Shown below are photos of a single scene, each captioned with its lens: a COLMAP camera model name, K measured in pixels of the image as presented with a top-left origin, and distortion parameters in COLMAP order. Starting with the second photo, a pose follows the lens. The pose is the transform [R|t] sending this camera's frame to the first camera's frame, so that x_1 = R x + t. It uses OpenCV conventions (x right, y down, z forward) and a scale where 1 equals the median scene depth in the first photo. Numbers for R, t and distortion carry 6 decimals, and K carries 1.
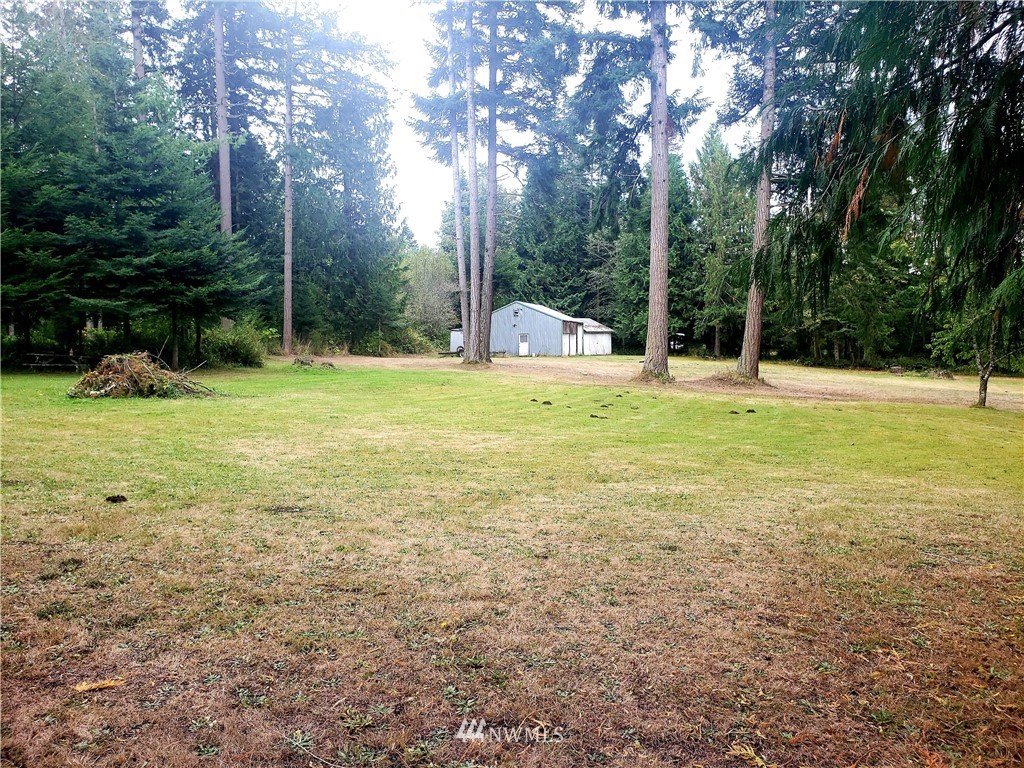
lens RADIAL K [[875.4, 0, 508.4], [0, 875.4, 387.1], [0, 0, 1]] dist [0.062539, -0.011131]
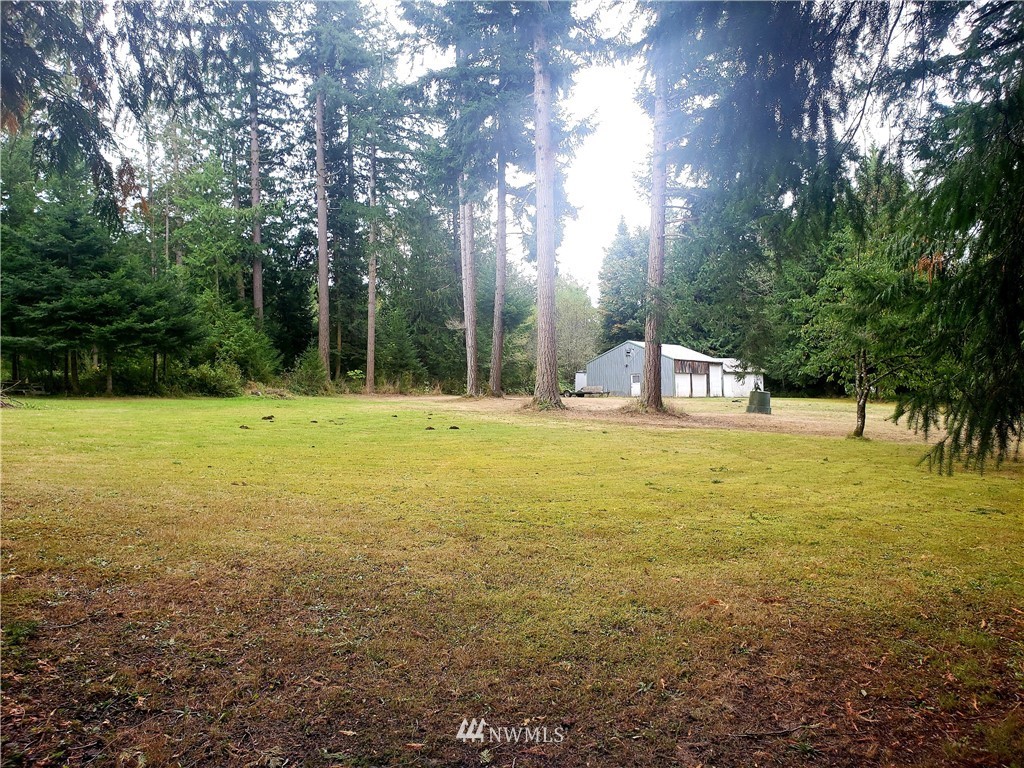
lens RADIAL K [[875.4, 0, 510.9], [0, 875.4, 381.5], [0, 0, 1]] dist [0.062539, -0.011131]
pose [[0.924626, -0.012121, -0.380683, 0.328302], [-0.014251, 0.997693, -0.066379, 0.017979], [0.380609, 0.066801, 0.922320, 0.058213]]
